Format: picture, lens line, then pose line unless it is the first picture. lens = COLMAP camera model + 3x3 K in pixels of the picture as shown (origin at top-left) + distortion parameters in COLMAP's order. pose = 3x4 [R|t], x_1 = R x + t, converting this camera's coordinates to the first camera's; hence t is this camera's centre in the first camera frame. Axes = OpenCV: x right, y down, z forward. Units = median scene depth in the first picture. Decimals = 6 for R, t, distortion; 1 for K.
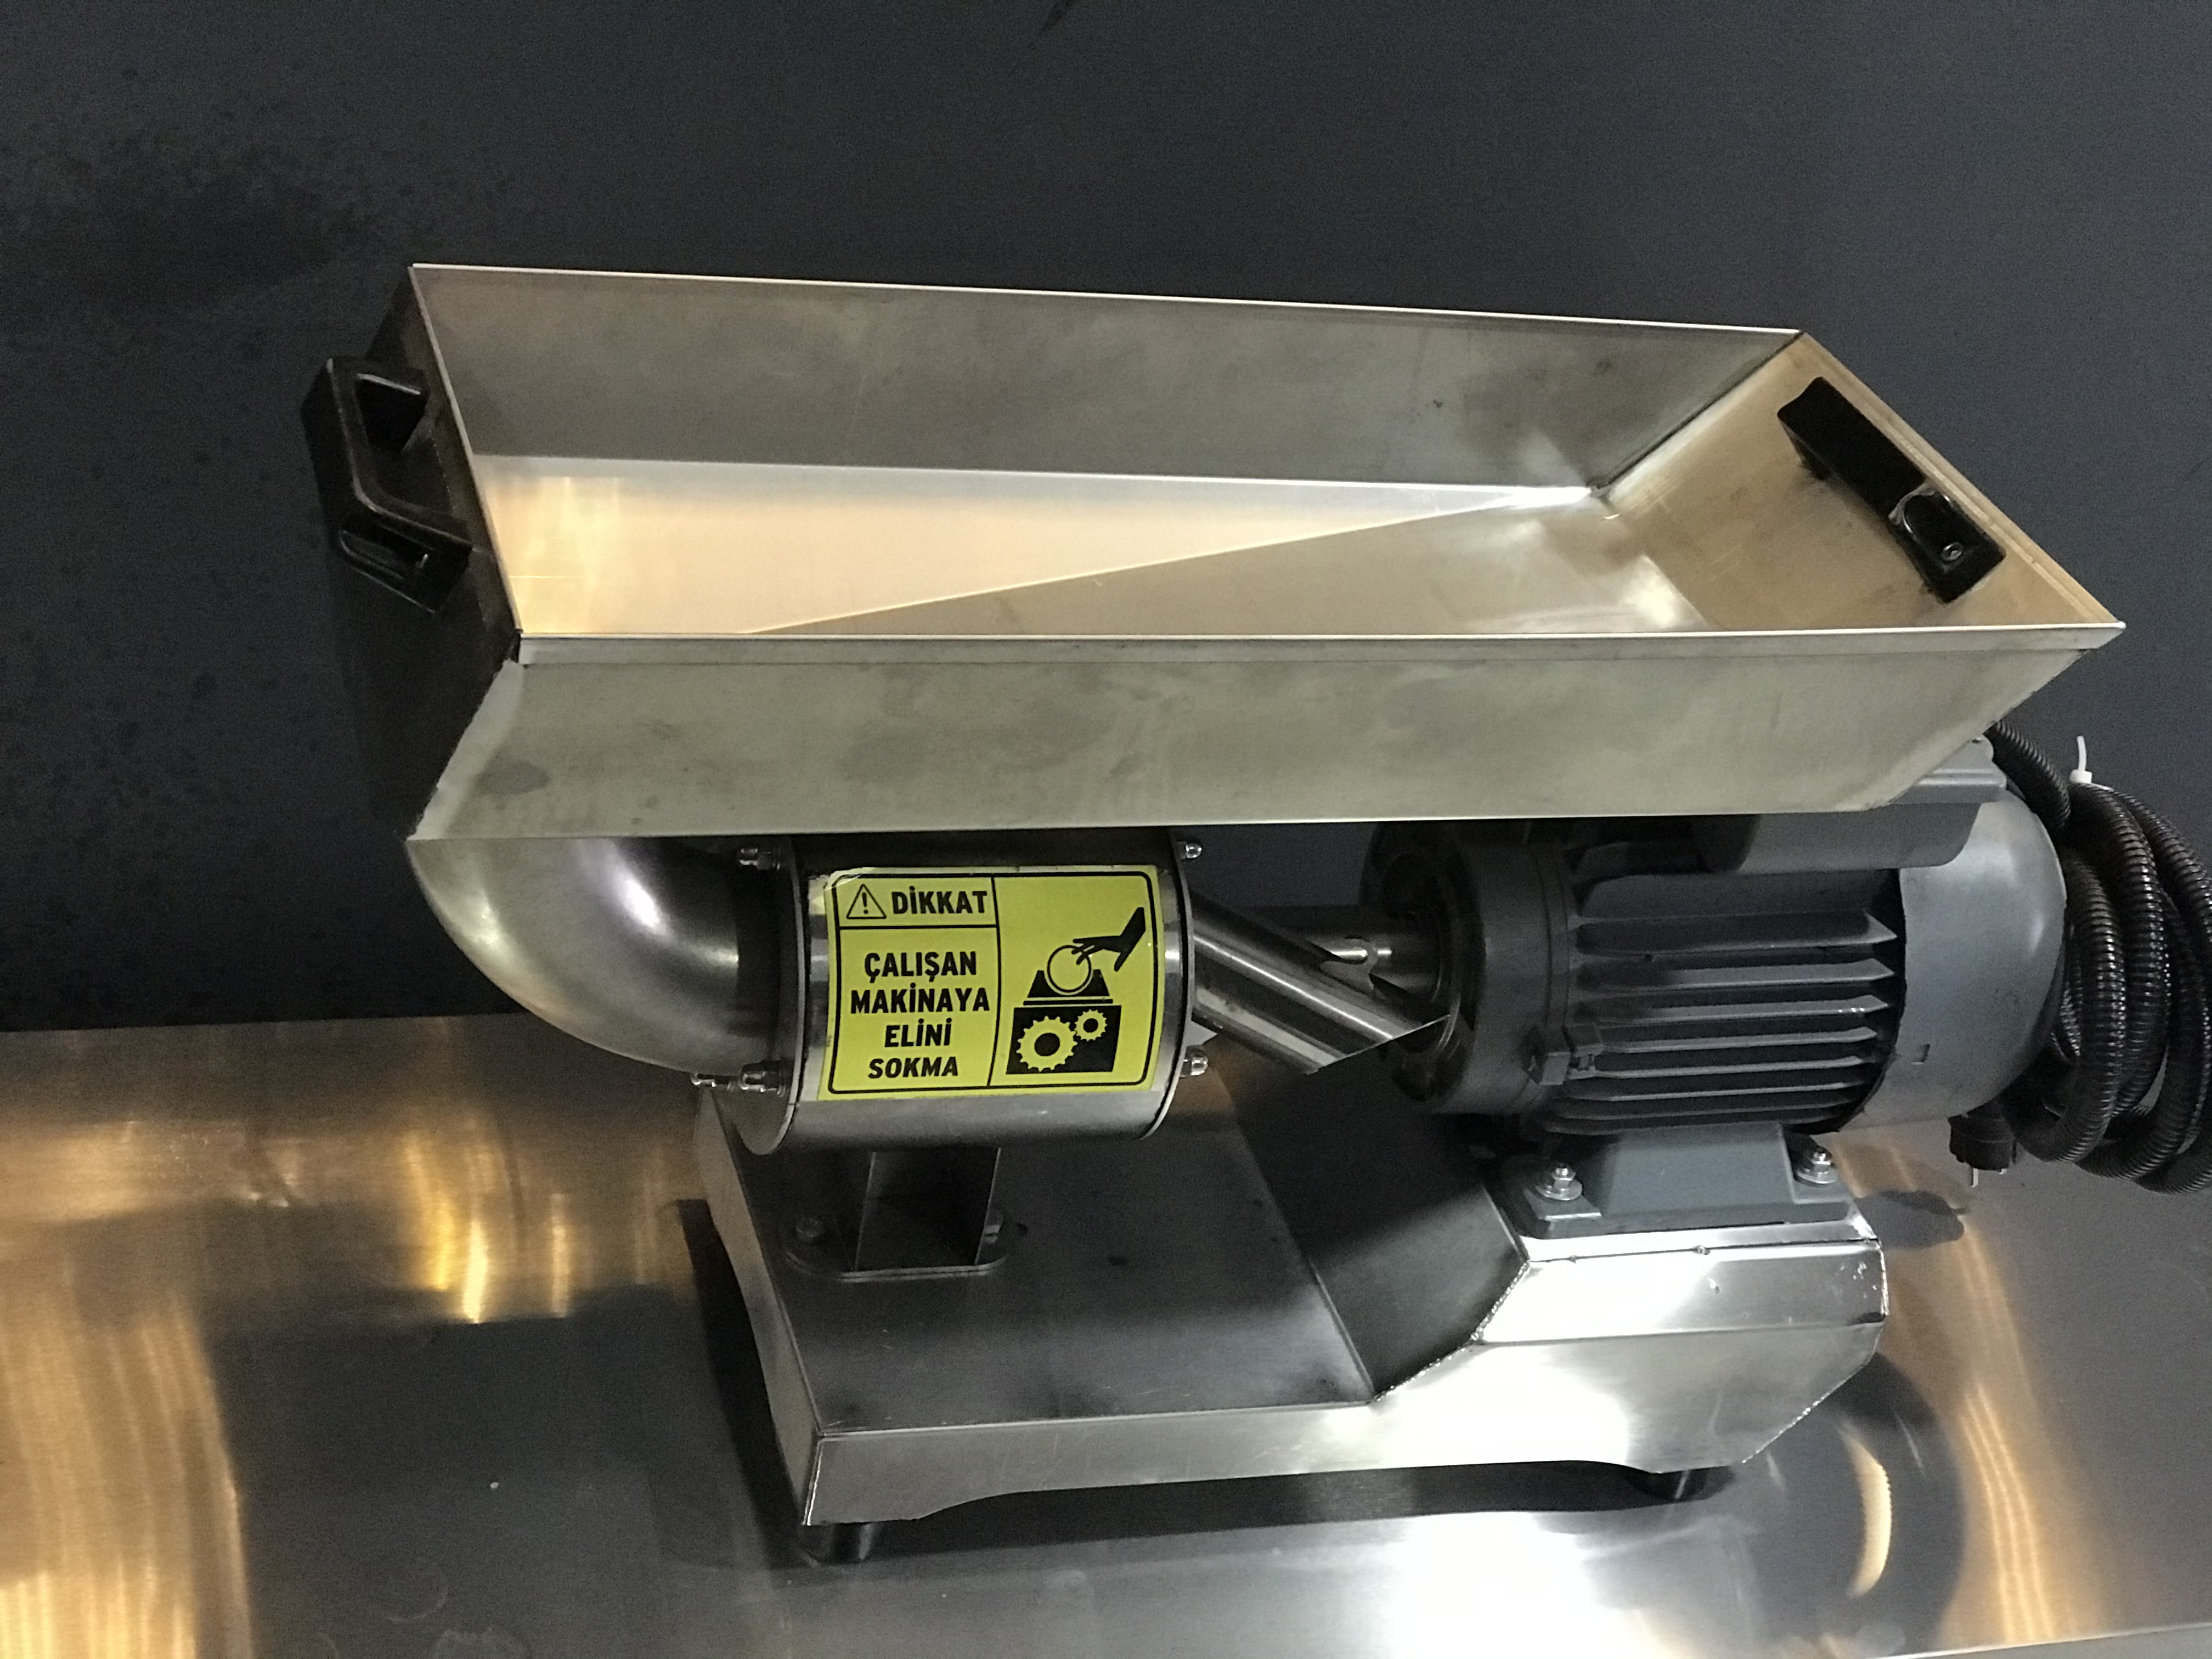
lens RADIAL K [[3632.4, 0, 1100.0], [0, 3632.4, 888.5], [0, 0, 1]] dist [-0.035445, 0.897787]
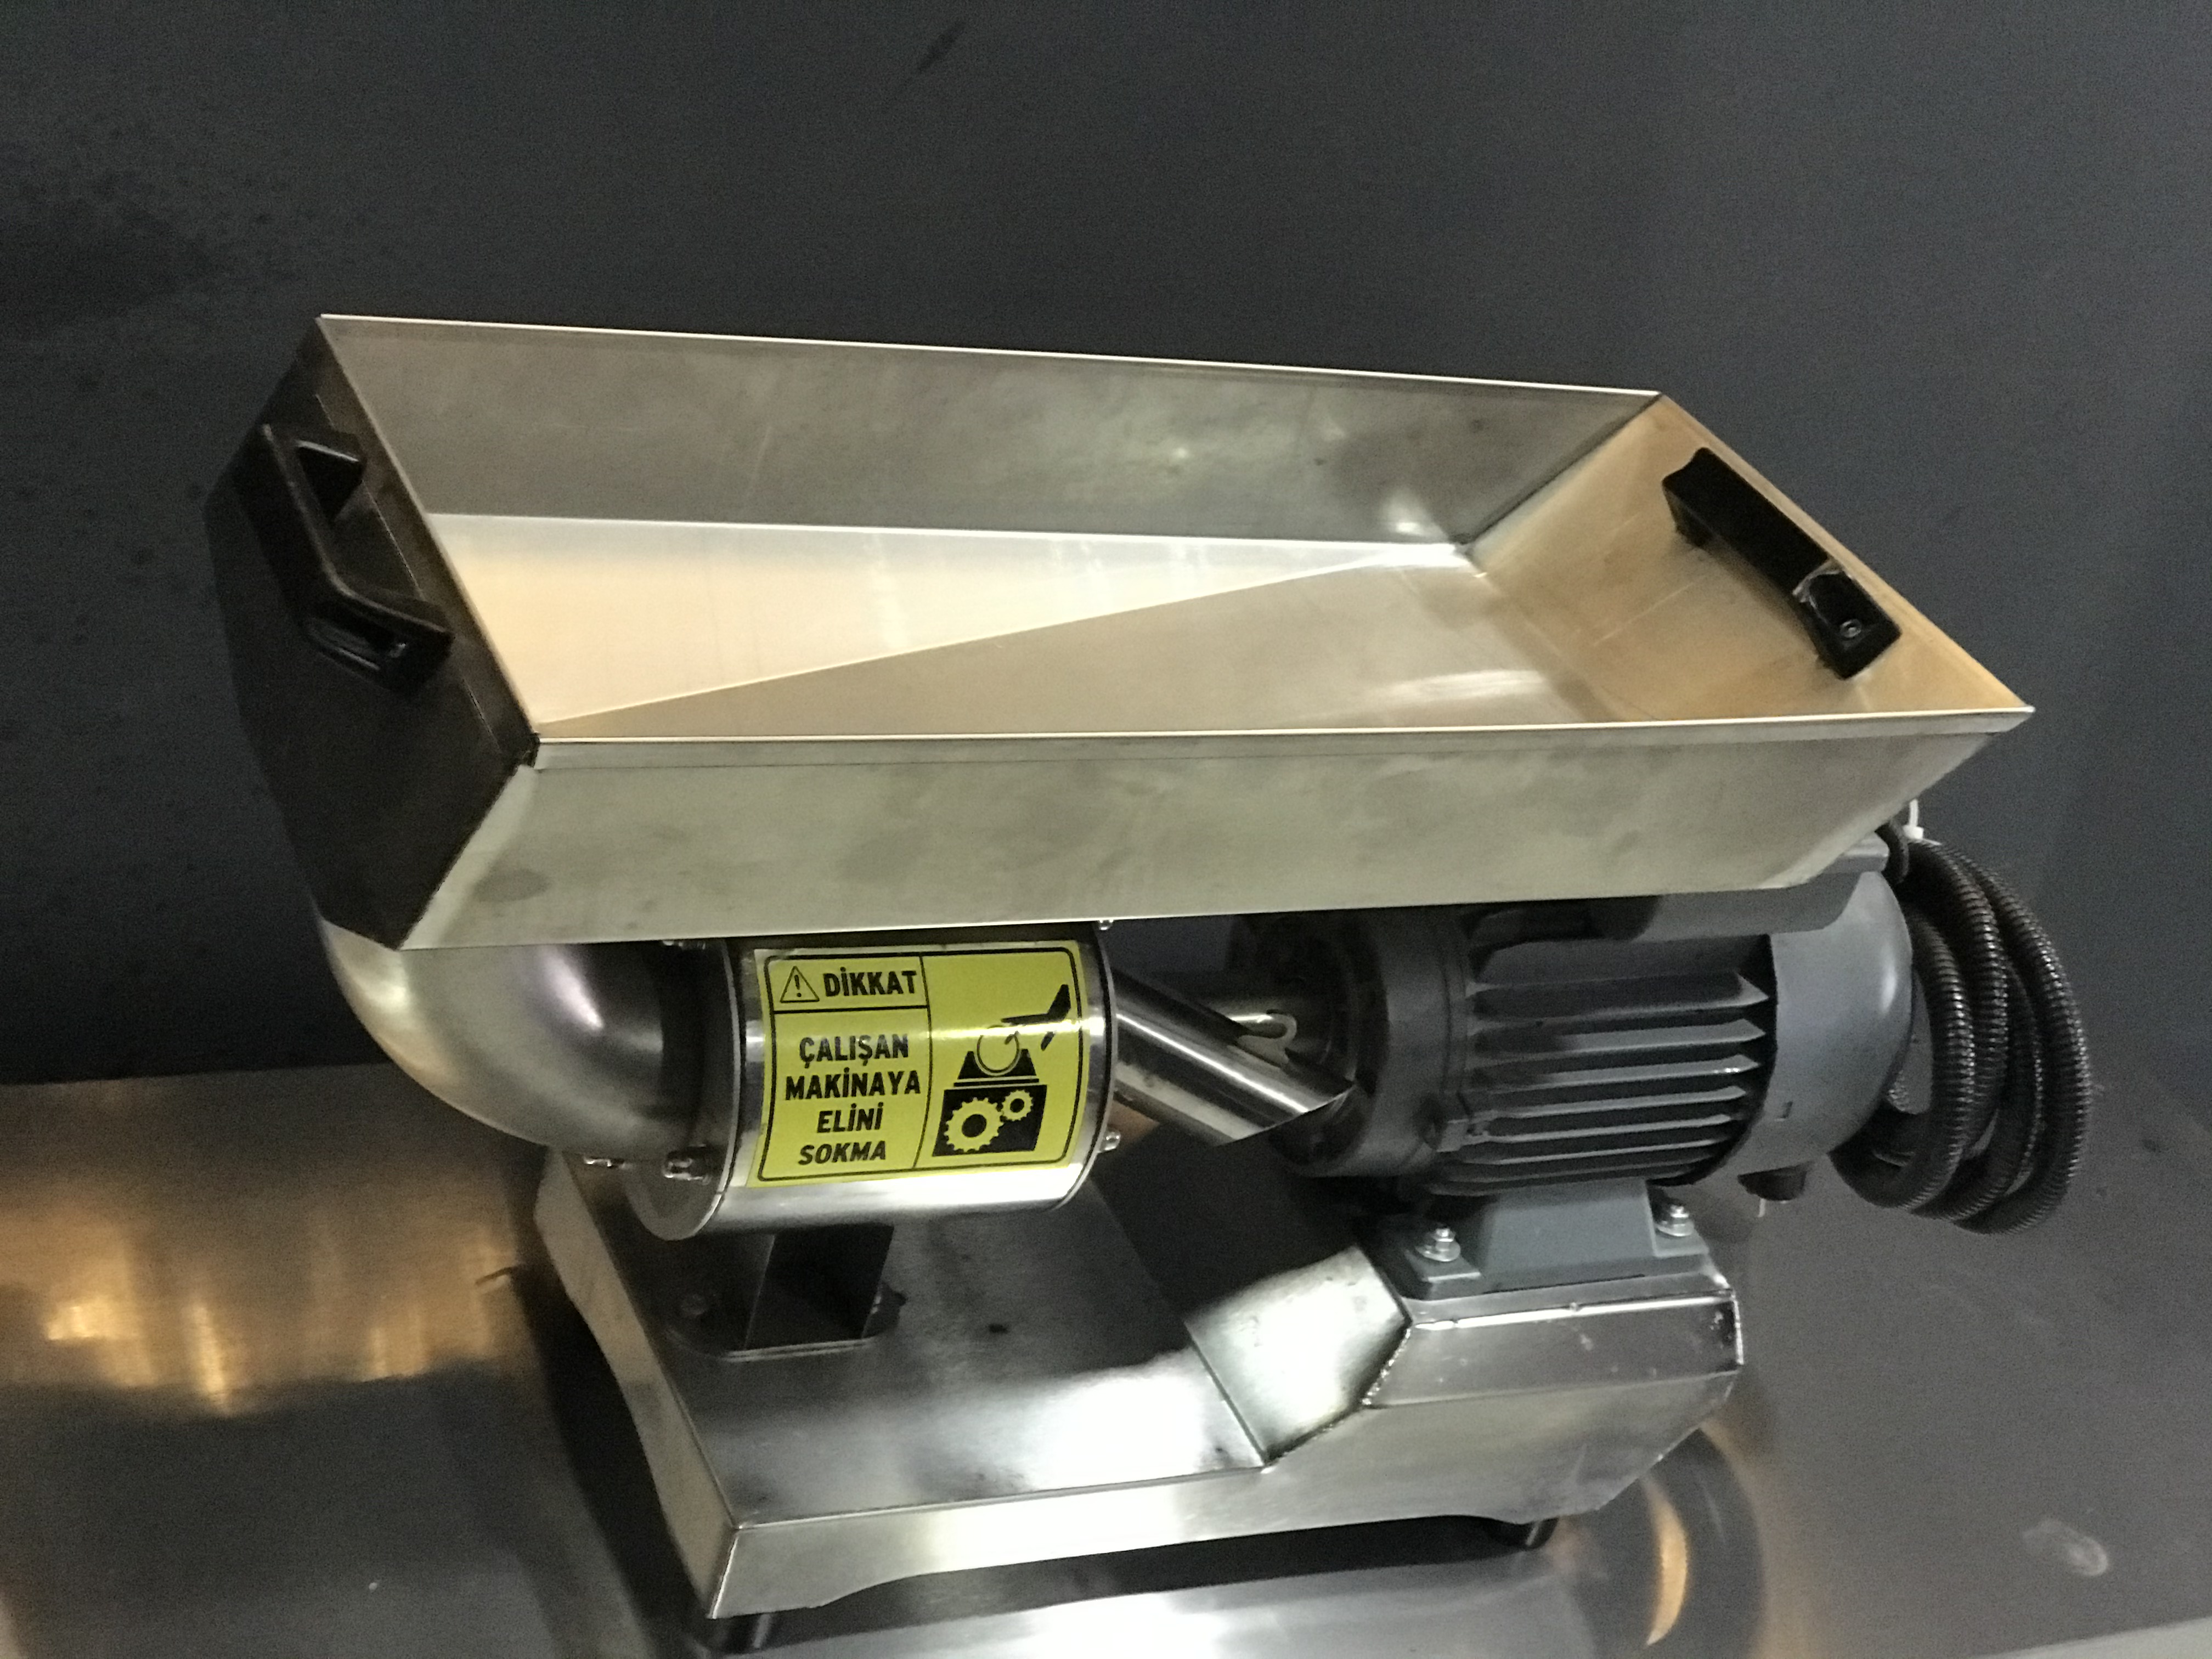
lens RADIAL K [[3632.4, 0, 1100.0], [0, 3632.4, 888.5], [0, 0, 1]] dist [-0.035445, 0.897787]
pose [[0.986947, -0.002338, 0.161026, -0.136793], [-0.001582, 0.999706, 0.024215, -0.044200], [-0.161035, -0.024154, 0.986653, 0.029170]]
